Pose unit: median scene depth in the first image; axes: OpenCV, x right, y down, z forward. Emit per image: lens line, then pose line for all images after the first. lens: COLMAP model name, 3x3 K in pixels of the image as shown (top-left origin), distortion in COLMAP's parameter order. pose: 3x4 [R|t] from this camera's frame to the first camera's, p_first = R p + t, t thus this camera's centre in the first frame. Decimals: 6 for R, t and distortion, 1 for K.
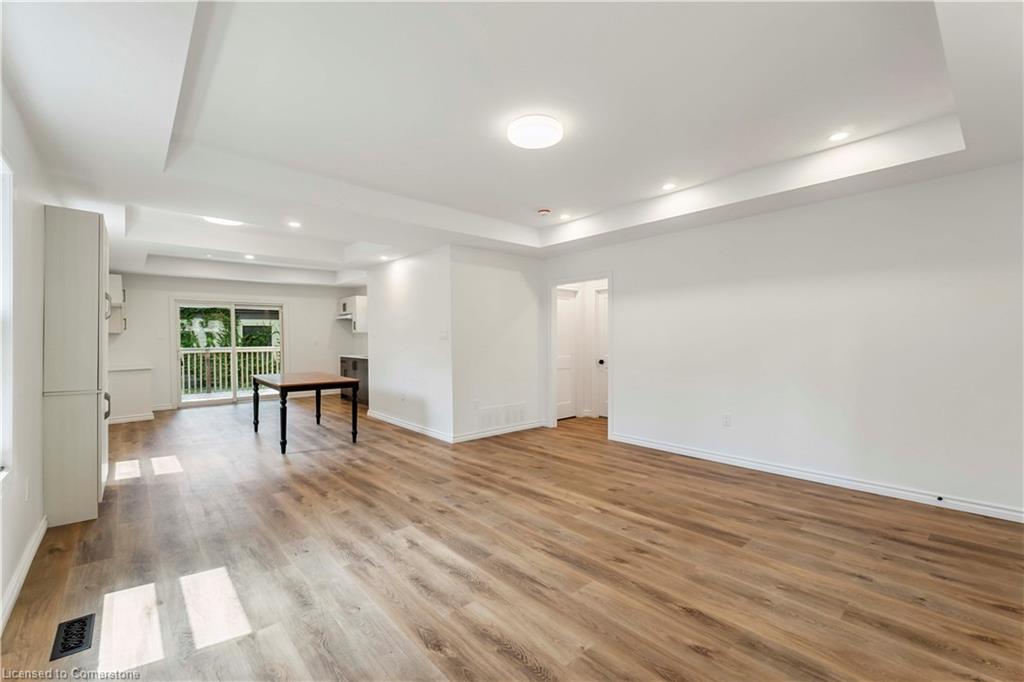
lens RADIAL K [[432.5, 0, 516.0], [0, 432.5, 343.8], [0, 0, 1]] dist [0.004456, 0.000009]
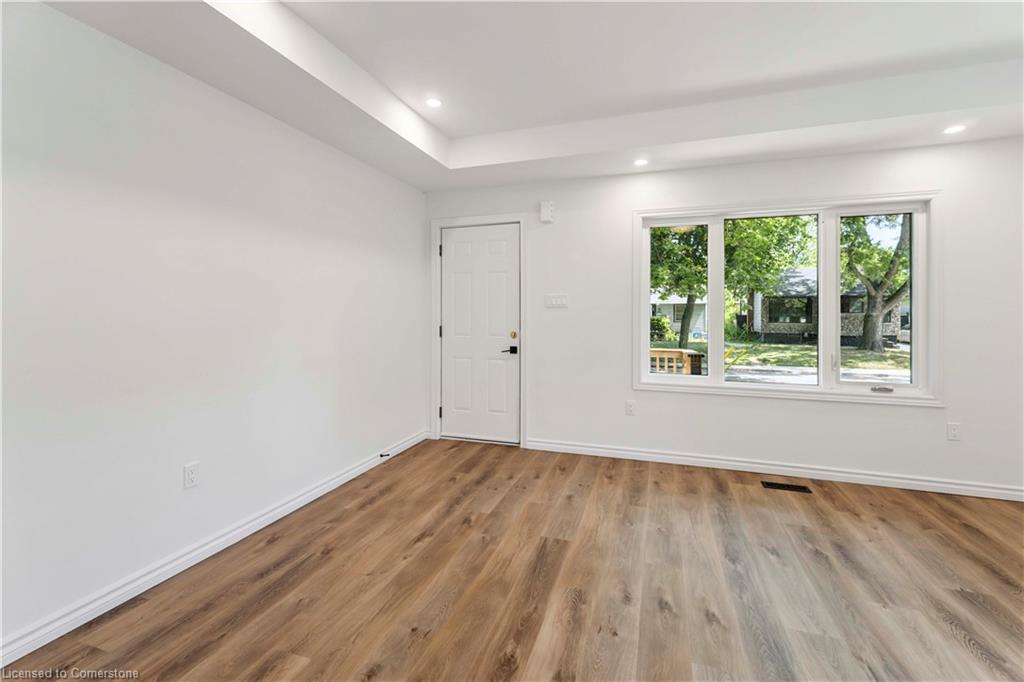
lens RADIAL K [[439.7, 0, 515.5], [0, 439.7, 317.9], [0, 0, 1]] dist [0.001624, 0.000233]
pose [[-0.497846, -0.002004, 0.867263, -0.176669], [0.012284, 0.999881, 0.009362, -0.004847], [-0.867179, 0.015314, -0.497762, 1.256114]]
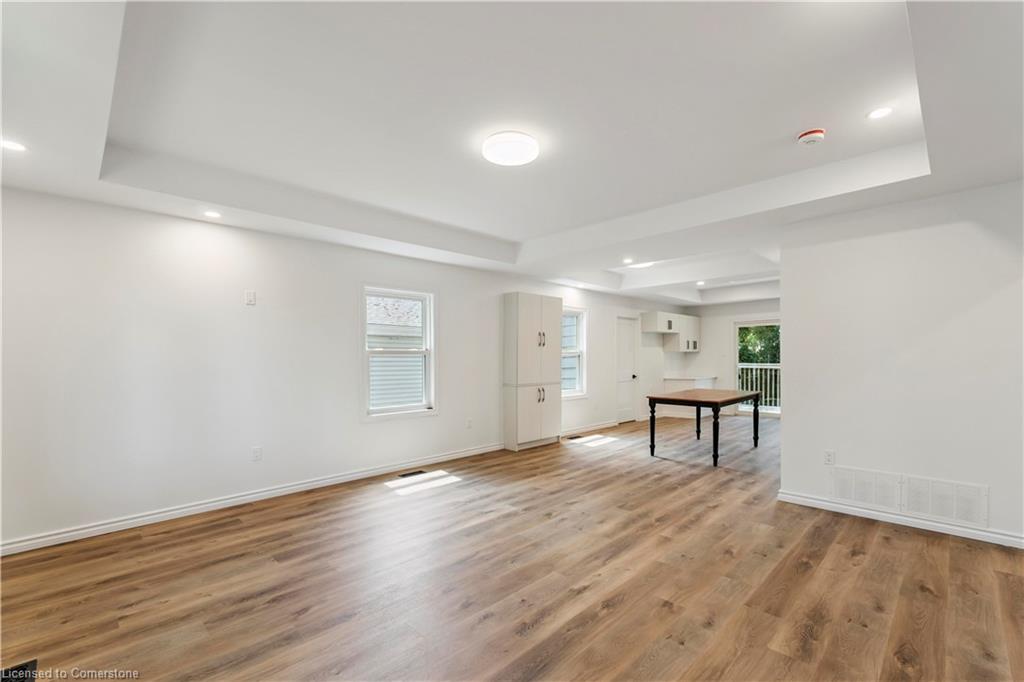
lens RADIAL K [[442.7, 0, 512.5], [0, 442.7, 366.9], [0, 0, 1]] dist [0.001344, 0.000087]
pose [[0.053314, 0.023073, -0.998311, 0.935287], [-0.003800, 0.999730, 0.022903, -0.015625], [0.998571, 0.002573, 0.053387, 0.836595]]
